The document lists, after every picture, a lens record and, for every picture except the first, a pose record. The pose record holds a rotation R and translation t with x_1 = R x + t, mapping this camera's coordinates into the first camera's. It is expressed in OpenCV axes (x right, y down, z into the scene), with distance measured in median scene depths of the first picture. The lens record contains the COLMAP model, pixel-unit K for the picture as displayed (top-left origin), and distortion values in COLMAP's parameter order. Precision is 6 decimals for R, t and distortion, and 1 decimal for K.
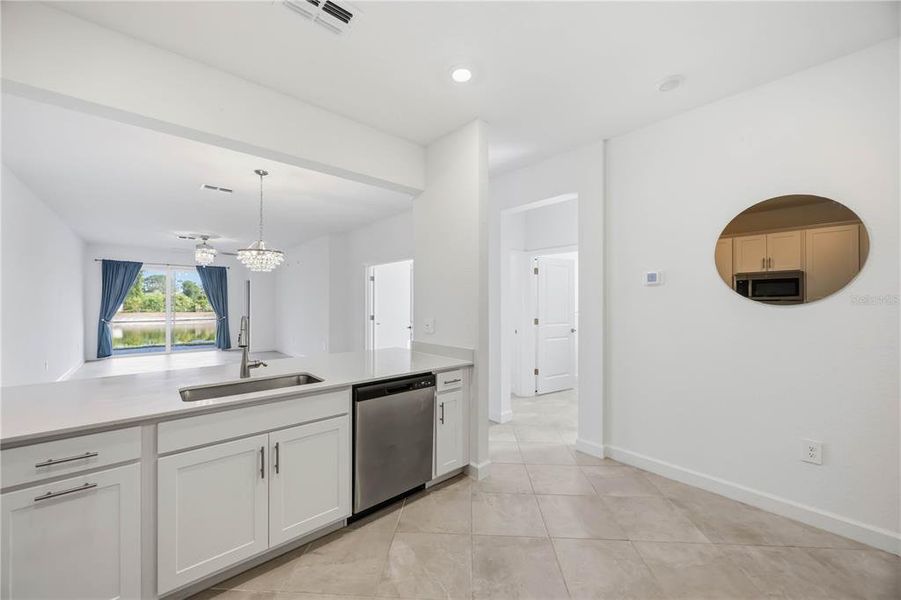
lens RADIAL K [[343.4, 0, 447.1], [0, 343.4, 299.7], [0, 0, 1]] dist [0.000179, 0.000216]
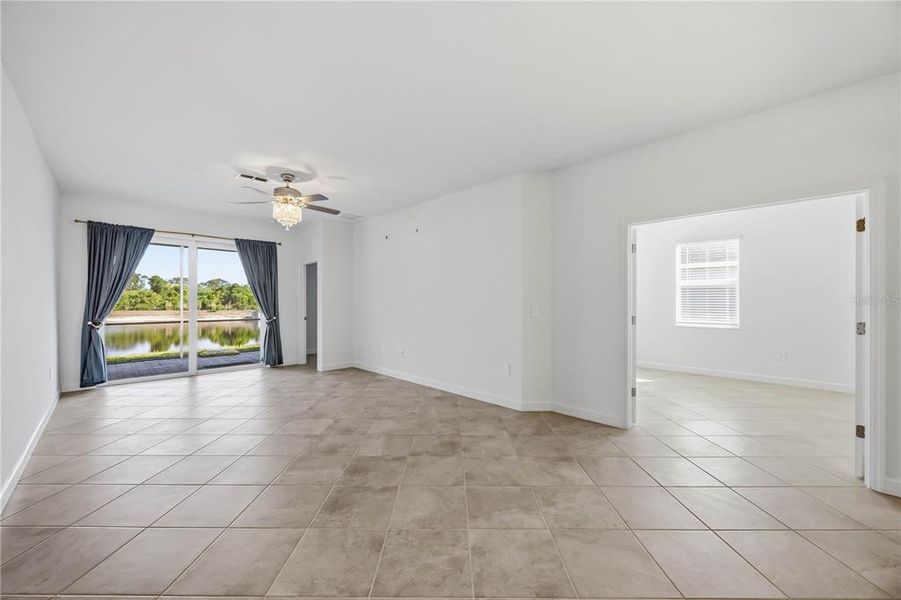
lens RADIAL K [[347.1, 0, 445.4], [0, 347.1, 300.2], [0, 0, 1]] dist [-0.001487, -0.000222]
pose [[0.998366, 0.002469, 0.057085, -0.461369], [-0.002831, 0.999976, 0.006259, 0.015608], [-0.057068, -0.006410, 0.998350, 0.401116]]
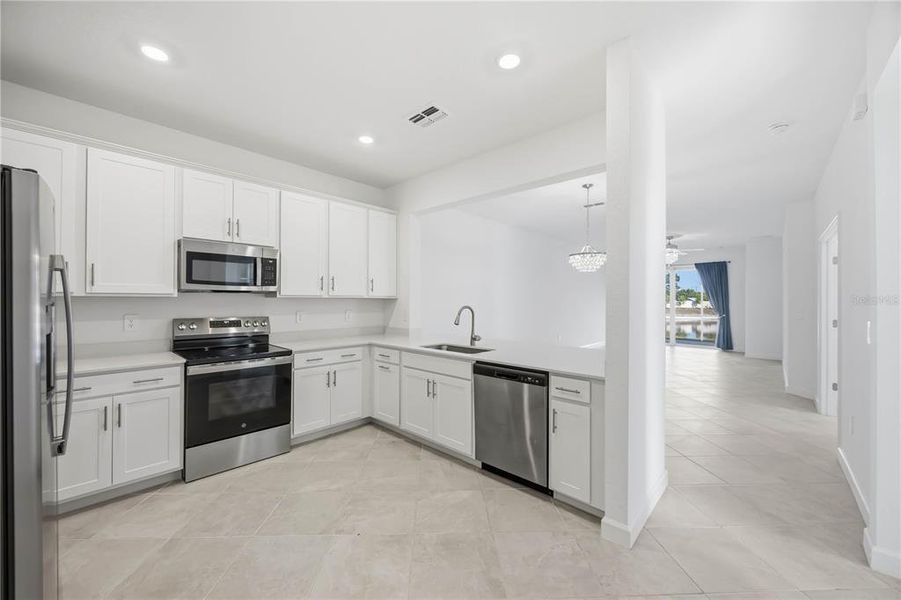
lens RADIAL K [[349.2, 0, 452.8], [0, 349.2, 297.0], [0, 0, 1]] dist [-0.001173, -0.000098]
pose [[0.110449, -0.003383, -0.993876, 0.278894], [0.002516, 0.999992, -0.003124, 0.002692], [0.993879, -0.002156, 0.110456, 0.205143]]
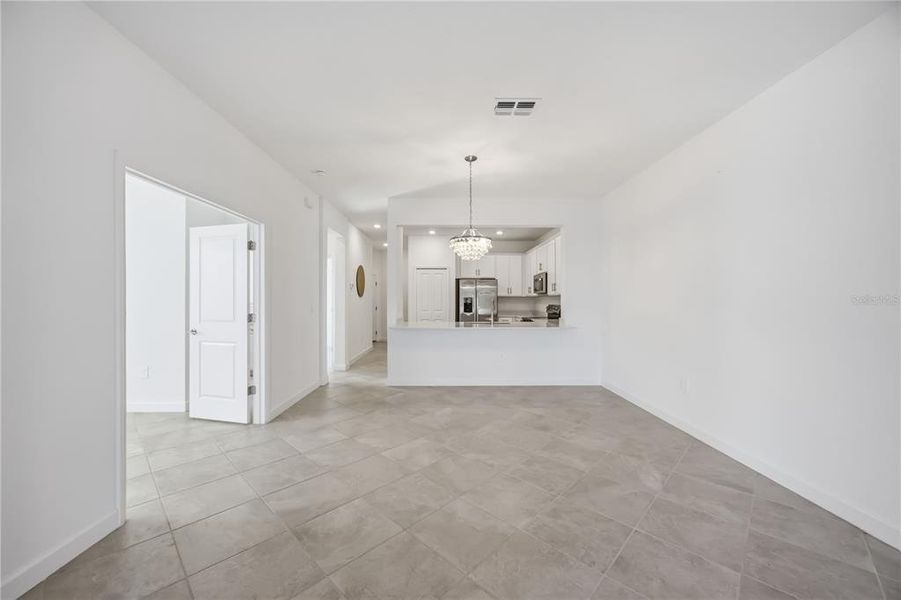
lens RADIAL K [[349.7, 0, 450.5], [0, 349.7, 300.0], [0, 0, 1]] dist [-0.001221, -0.000203]
pose [[-0.768906, 0.001886, 0.639359, -0.553344], [-0.004594, 0.999954, -0.008475, 0.021146], [-0.639346, -0.009454, -0.768861, 0.883933]]
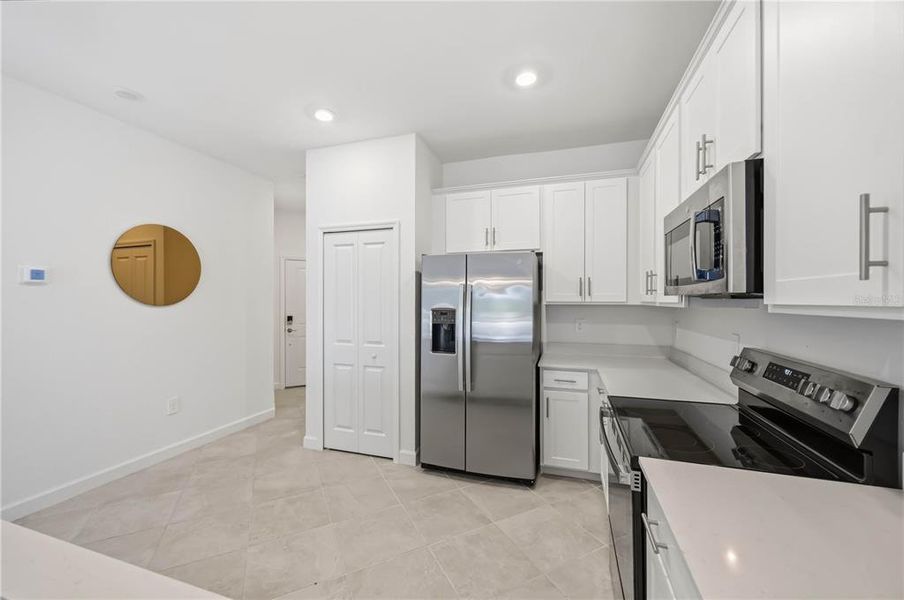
lens RADIAL K [[350.8, 0, 452.0], [0, 350.8, 300.0], [0, 0, 1]] dist [-0.001221, -0.000203]
pose [[-0.515586, 0.003168, 0.856832, -0.224836], [-0.007658, 0.999936, -0.008304, -0.001415], [-0.856803, -0.010843, -0.515529, 0.206751]]
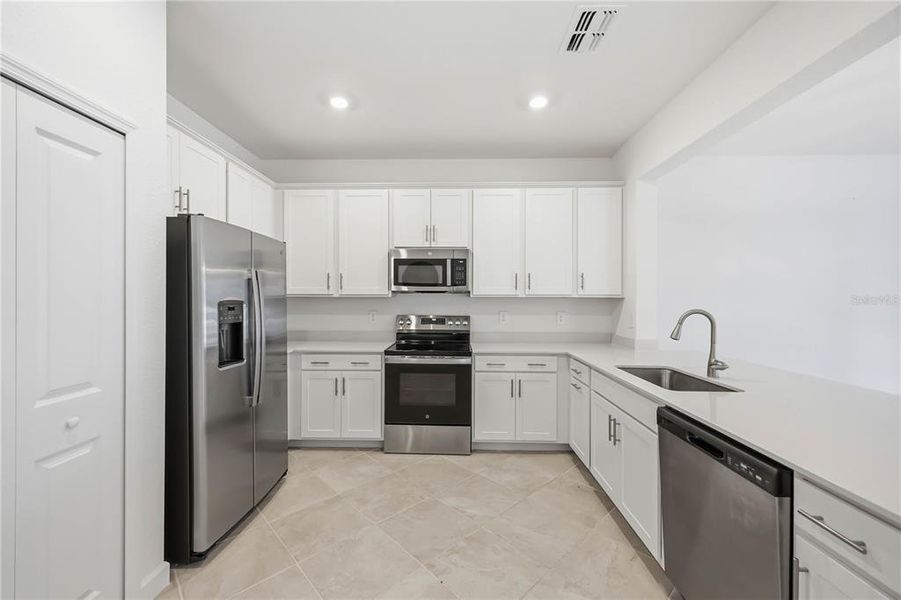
lens RADIAL K [[362.4, 0, 448.0], [0, 362.4, 298.0], [0, 0, 1]] dist [0.014596, 0.000017]
pose [[-0.676731, 0.001150, -0.736229, 0.175793], [0.005022, 0.999983, -0.003055, 0.003712], [0.736213, -0.005764, -0.676725, 0.320829]]
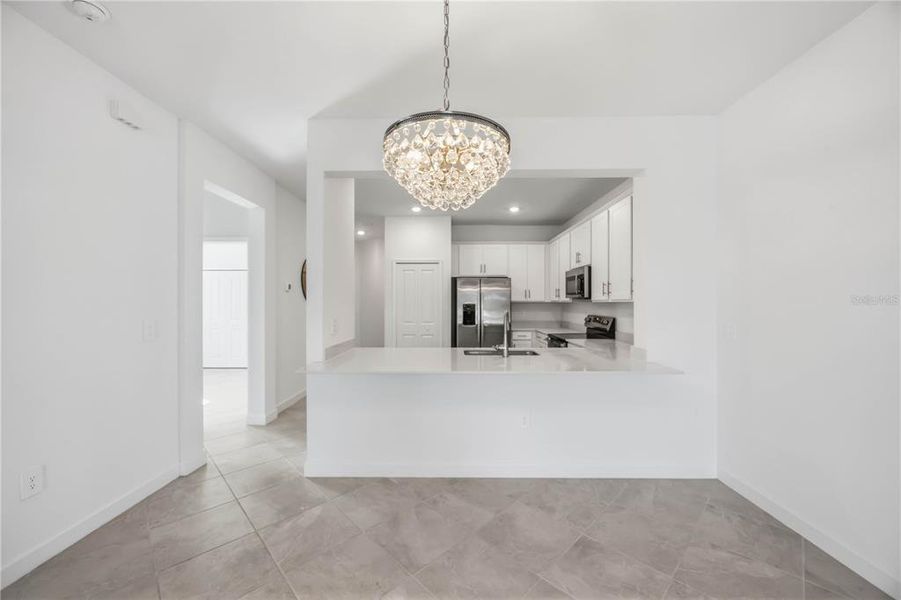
lens RADIAL K [[345.3, 0, 450.5], [0, 345.3, 300.0], [0, 0, 1]] dist [-0.001375, -0.000135]
pose [[-0.751014, 0.006811, 0.660252, -0.370837], [-0.003194, 0.999898, -0.013948, 0.006436], [-0.660279, -0.012584, -0.750915, 0.610905]]
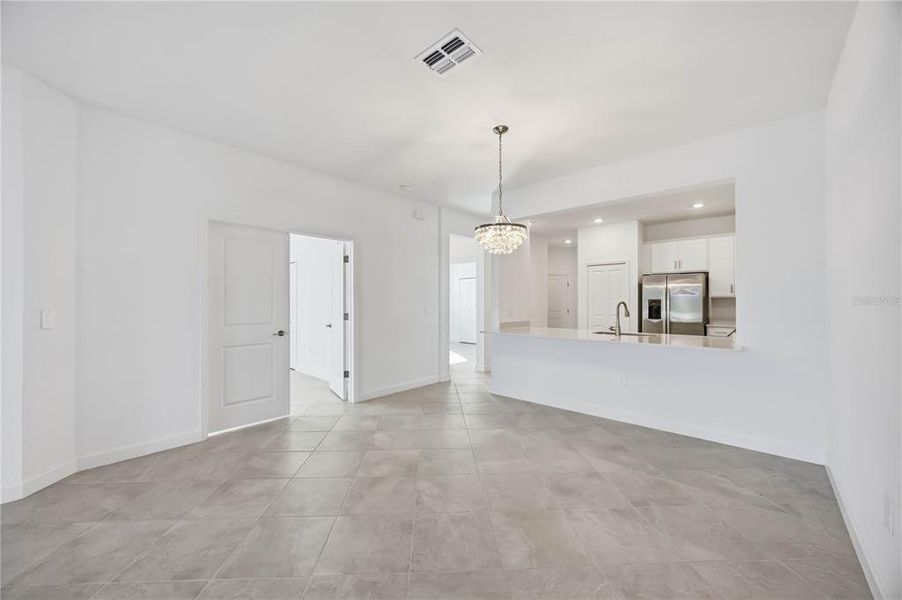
lens RADIAL K [[347.5, 0, 445.9], [0, 347.5, 300.2], [0, 0, 1]] dist [-0.001487, -0.000222]
pose [[-0.116984, 0.006469, 0.993113, -0.650493], [-0.010144, 0.999919, -0.007708, 0.017750], [-0.993082, -0.010975, -0.116908, 0.599509]]
